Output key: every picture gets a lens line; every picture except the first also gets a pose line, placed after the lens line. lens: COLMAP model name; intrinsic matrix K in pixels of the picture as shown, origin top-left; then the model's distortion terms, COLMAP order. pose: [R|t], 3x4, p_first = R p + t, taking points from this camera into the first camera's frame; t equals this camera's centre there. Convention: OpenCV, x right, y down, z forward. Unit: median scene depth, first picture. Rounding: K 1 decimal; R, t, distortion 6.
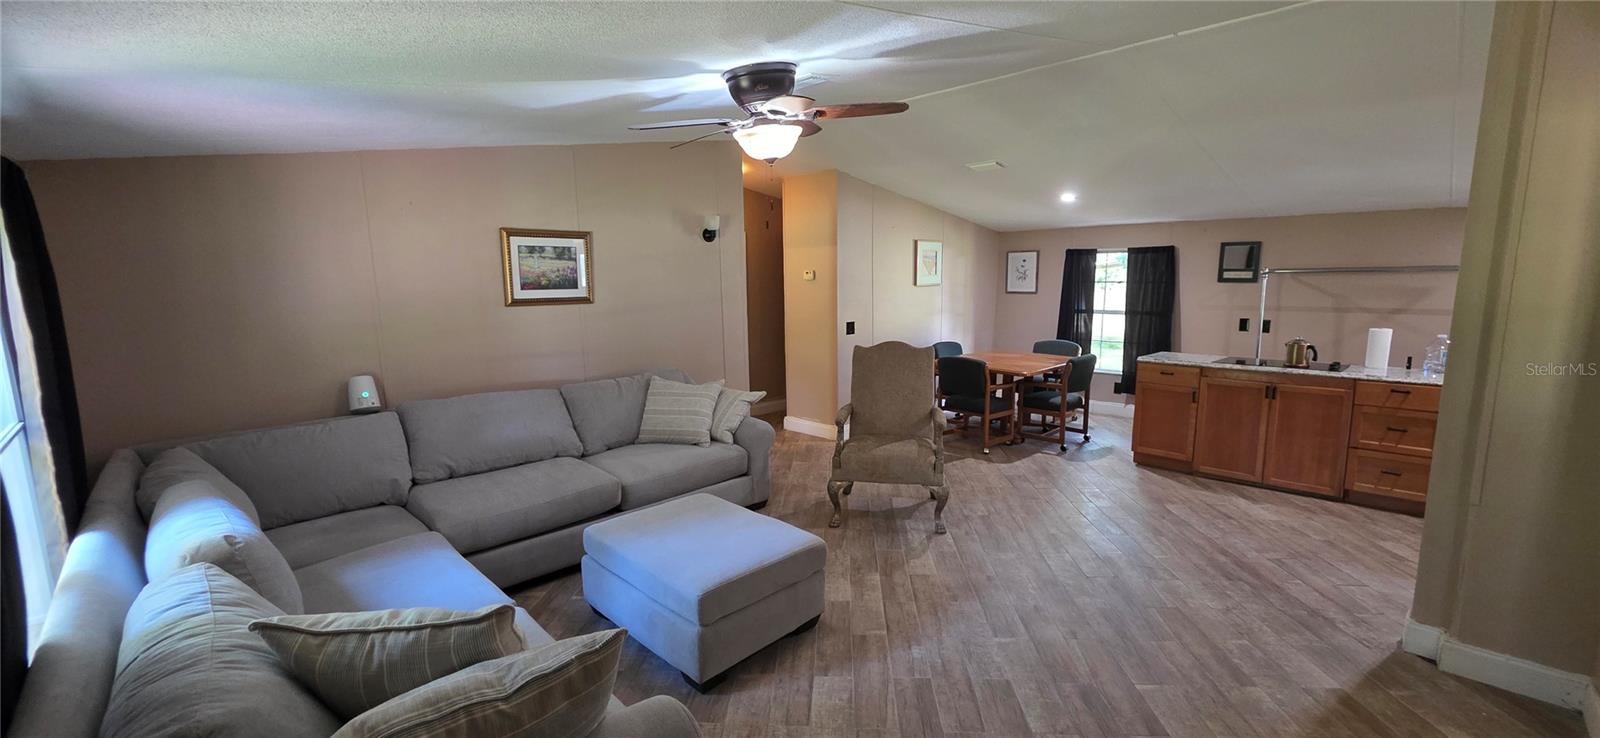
lens RADIAL K [[640.2, 0, 805.6], [0, 640.2, 376.2], [0, 0, 1]] dist [-0.000213, 0.000004]
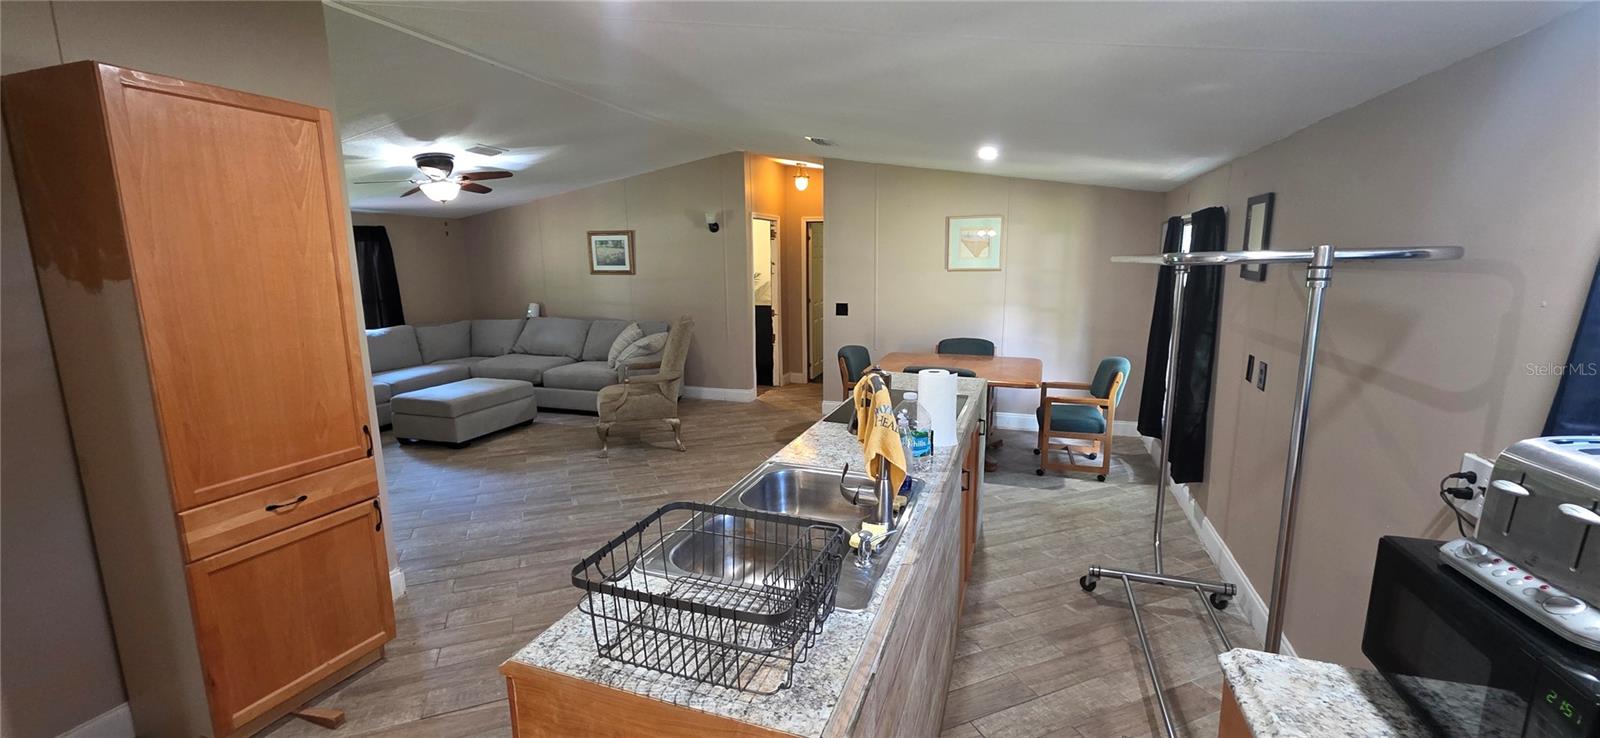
lens RADIAL K [[640.2, 0, 805.6], [0, 640.2, 376.2], [0, 0, 1]] dist [-0.000213, 0.000004]
pose [[0.435751, 0.169662, -0.883932, 1.412685], [-0.138698, 0.983000, 0.120304, -0.123720], [0.889317, 0.070177, 0.451875, 0.715095]]
